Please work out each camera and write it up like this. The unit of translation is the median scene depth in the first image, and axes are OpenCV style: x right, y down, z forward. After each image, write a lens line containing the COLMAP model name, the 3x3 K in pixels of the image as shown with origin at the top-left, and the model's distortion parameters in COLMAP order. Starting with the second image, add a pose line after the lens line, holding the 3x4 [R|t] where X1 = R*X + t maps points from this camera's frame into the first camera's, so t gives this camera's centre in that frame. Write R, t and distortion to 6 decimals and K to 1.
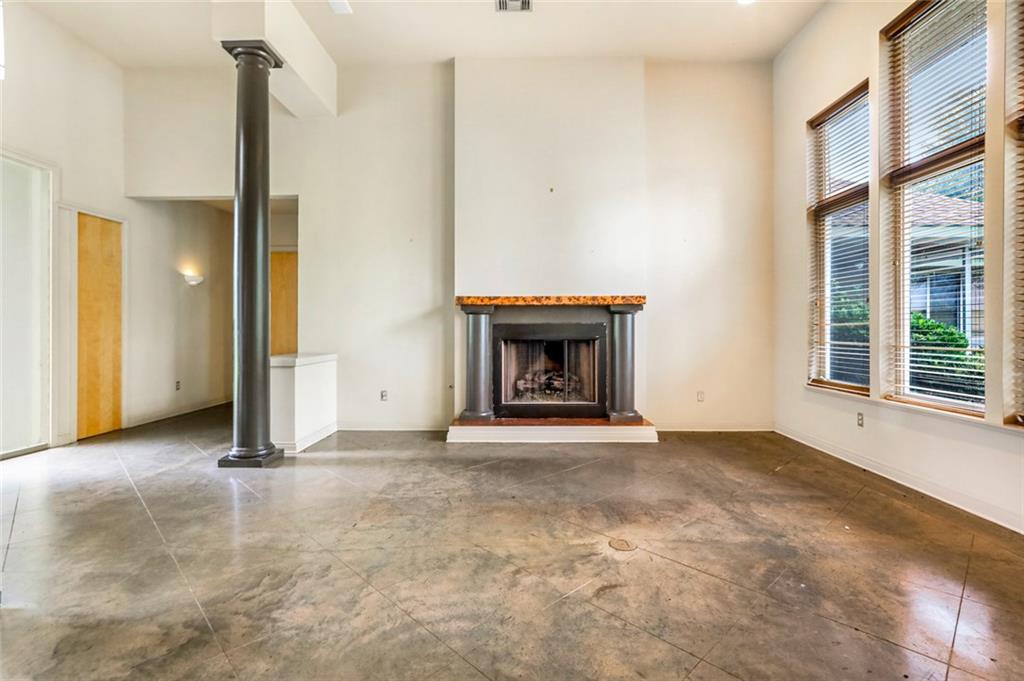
lens RADIAL K [[472.9, 0, 516.8], [0, 472.9, 324.6], [0, 0, 1]] dist [0.002972, 0.000215]
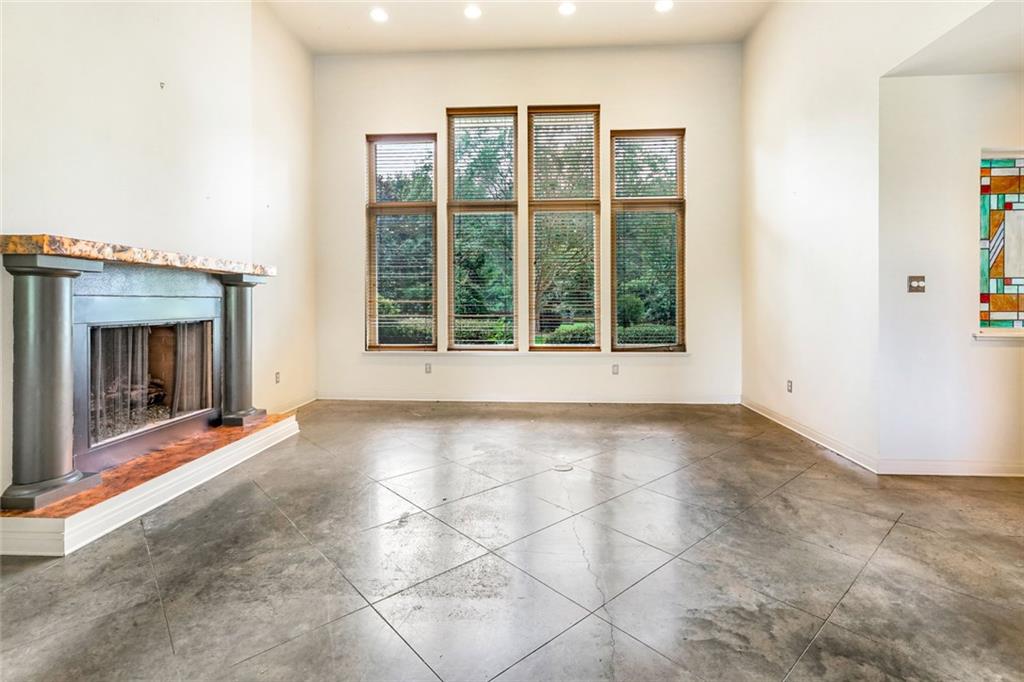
lens RADIAL K [[472.9, 0, 514.8], [0, 472.9, 306.1], [0, 0, 1]] dist [0.002972, 0.000215]
pose [[0.063052, -0.004973, 0.997998, -1.391442], [-0.001923, 0.999985, 0.005104, 0.014228], [-0.998008, -0.002241, 0.063041, 1.338448]]
